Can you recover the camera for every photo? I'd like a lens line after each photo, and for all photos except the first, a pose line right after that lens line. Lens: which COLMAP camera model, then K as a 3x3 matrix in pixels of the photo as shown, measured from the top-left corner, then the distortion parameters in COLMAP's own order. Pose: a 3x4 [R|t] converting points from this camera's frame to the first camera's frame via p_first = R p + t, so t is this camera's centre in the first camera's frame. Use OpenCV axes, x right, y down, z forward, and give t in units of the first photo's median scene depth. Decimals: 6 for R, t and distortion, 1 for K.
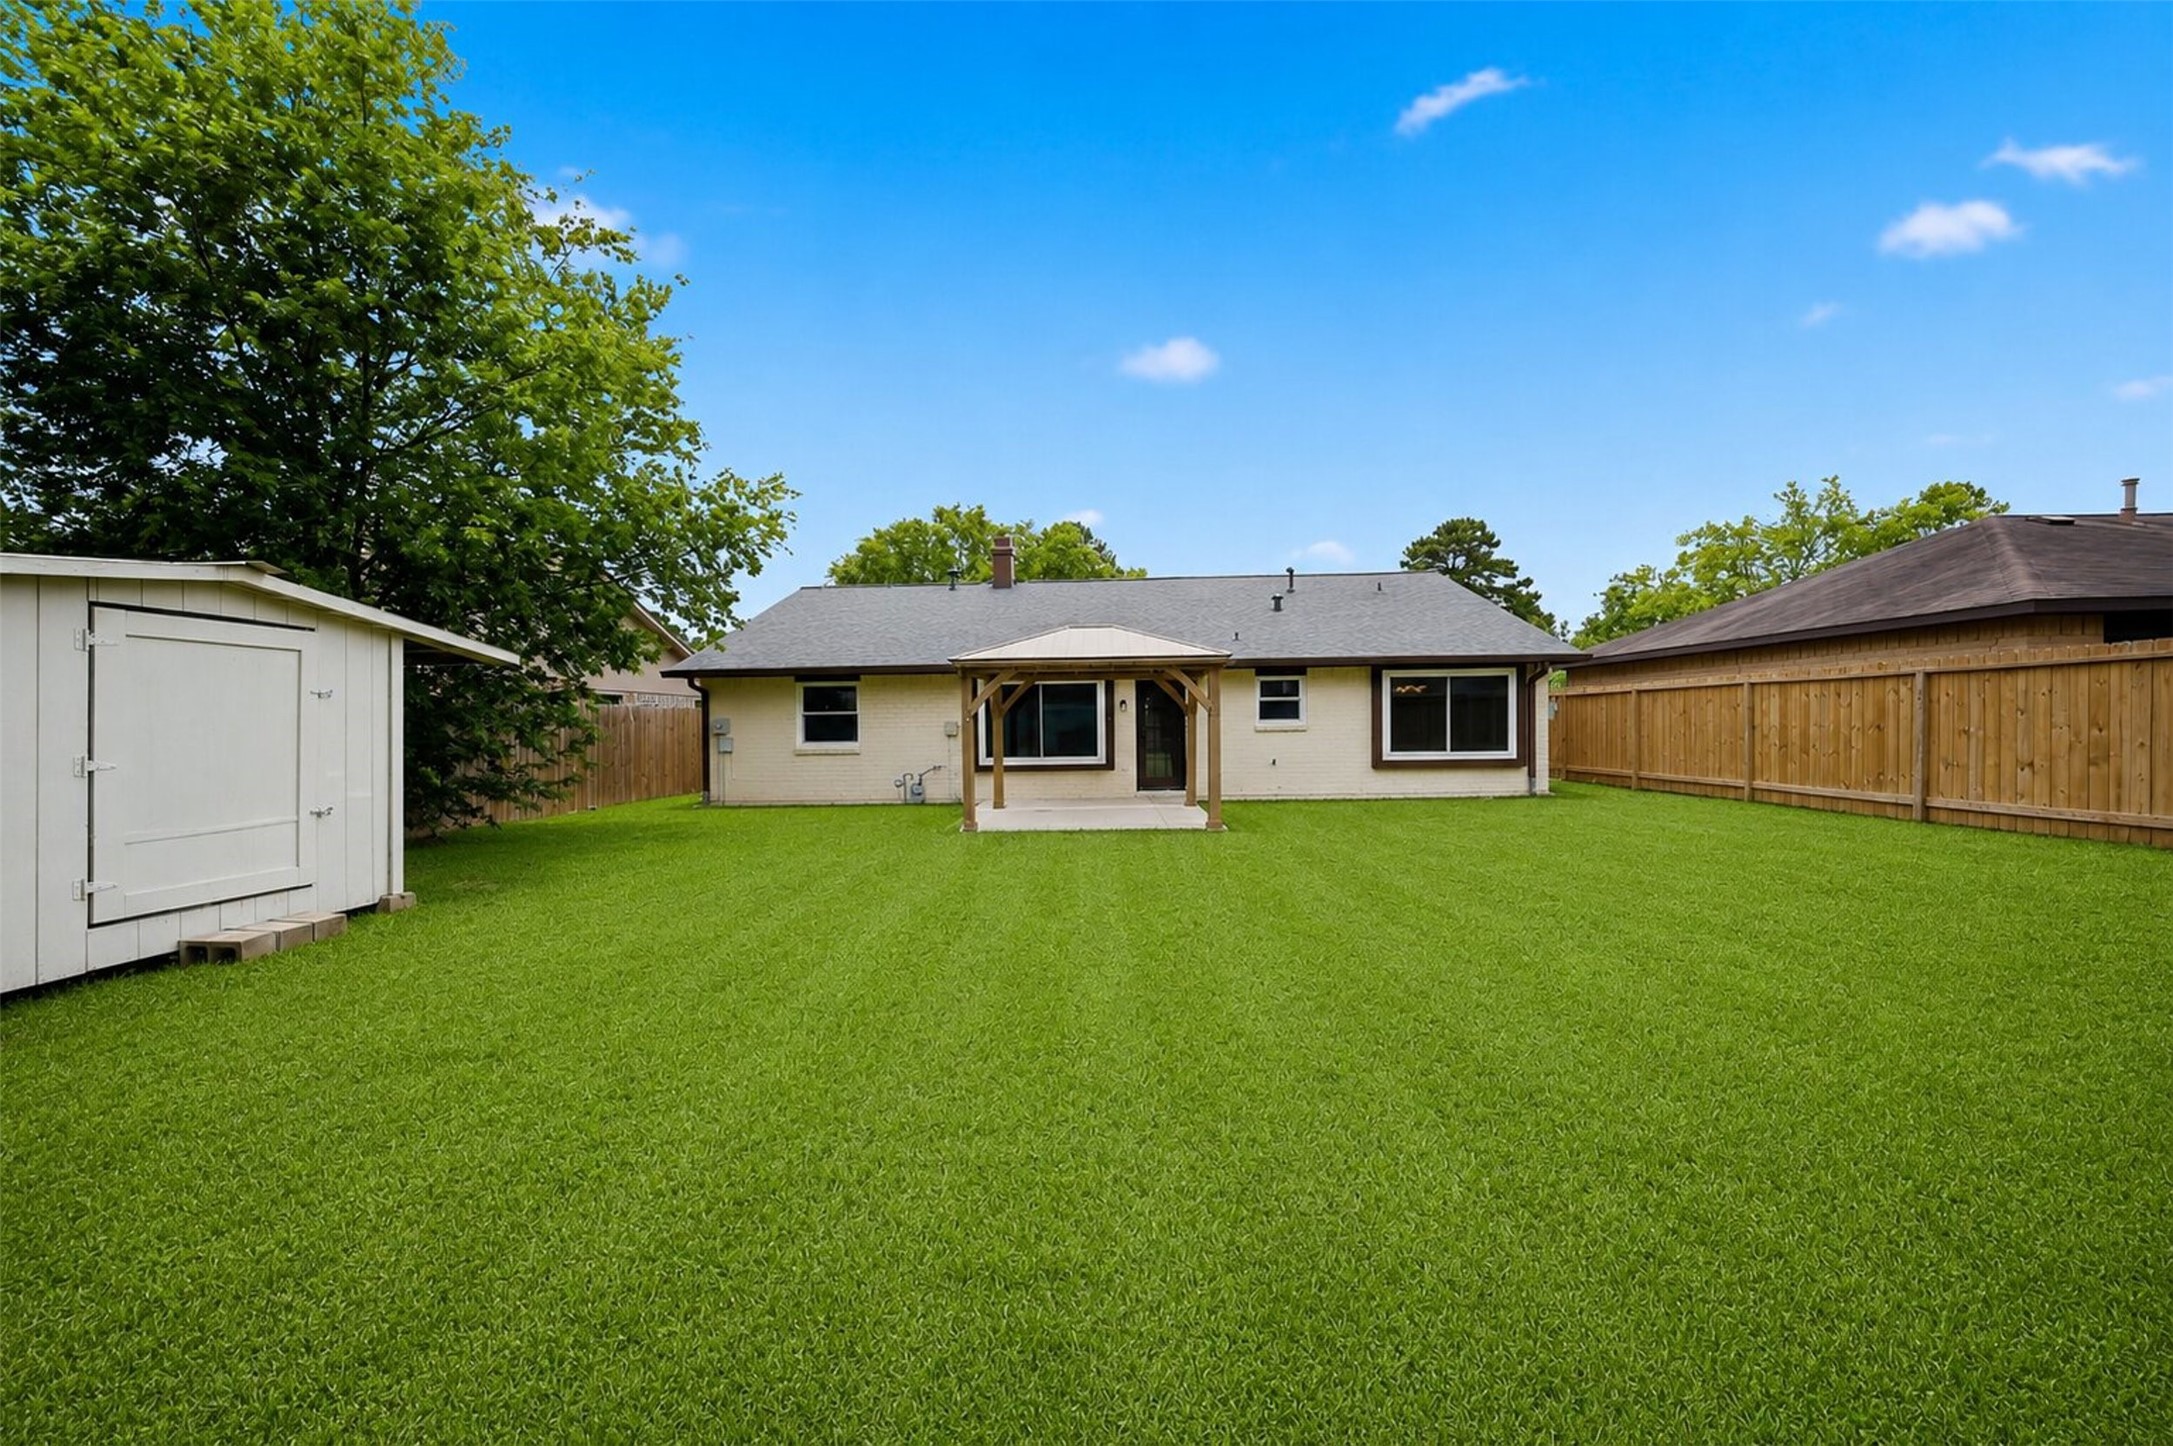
lens RADIAL K [[771.5, 0, 1101.3], [0, 771.5, 718.7], [0, 0, 1]] dist [0.001064, -0.000637]
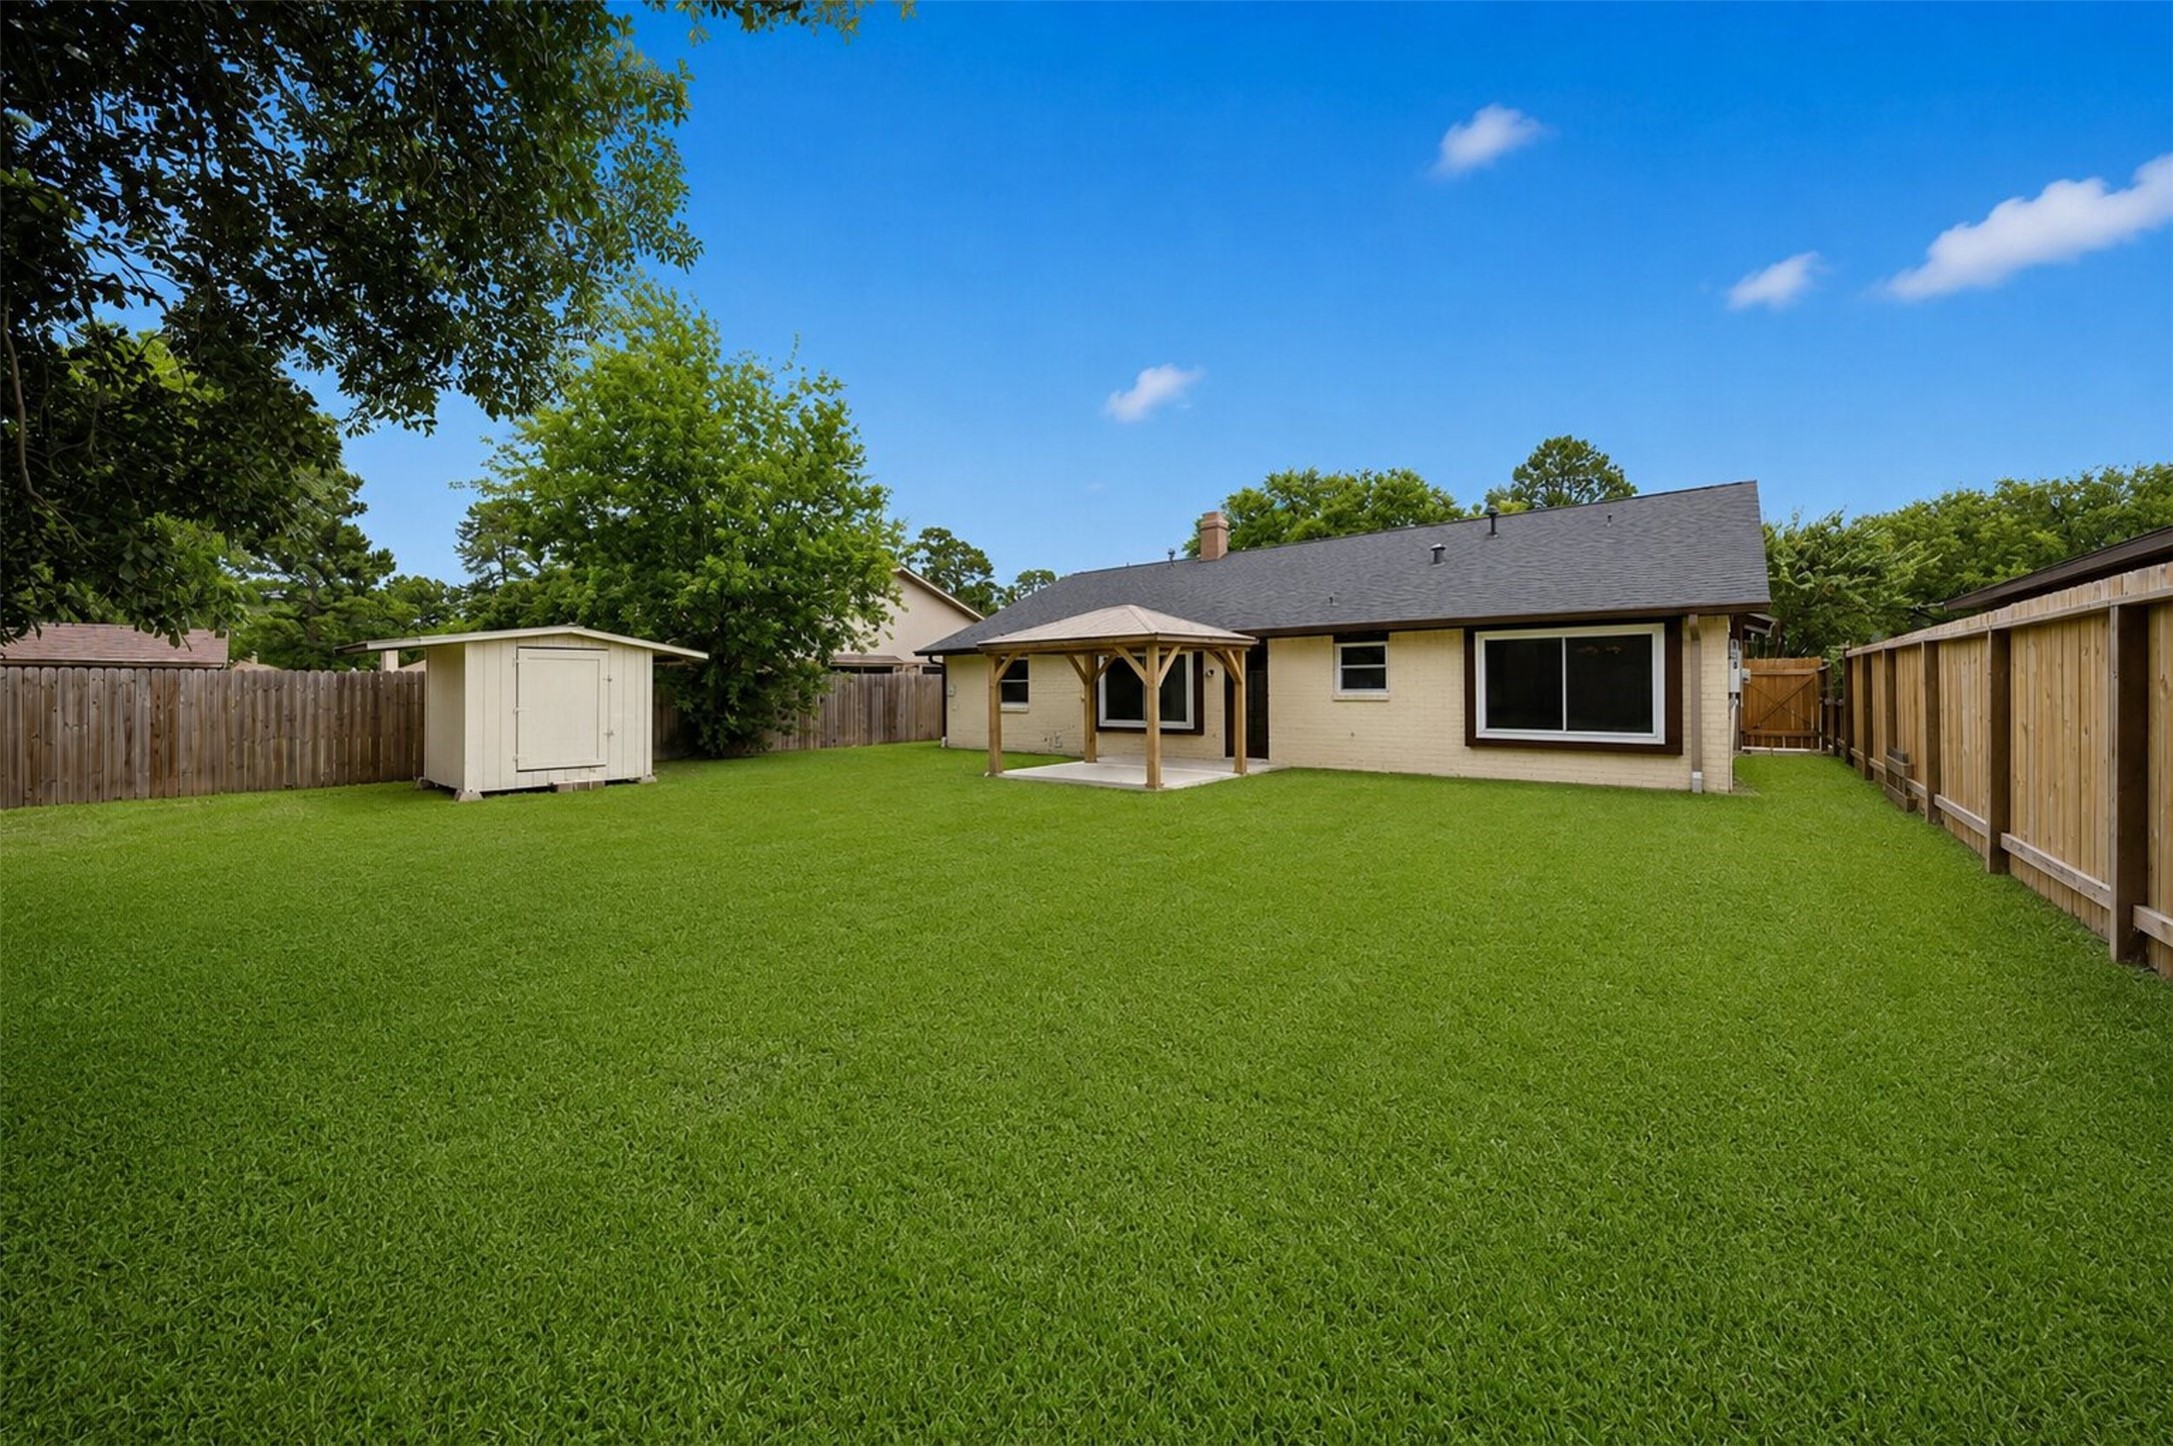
lens RADIAL K [[789.4, 0, 1090.2], [0, 789.4, 697.1], [0, 0, 1]] dist [0.002395, 0.000225]
pose [[0.778841, 0.015411, -0.627033, 0.582653], [0.002721, 0.999606, 0.027947, -0.017463], [0.627216, -0.023472, 0.778492, 0.044692]]
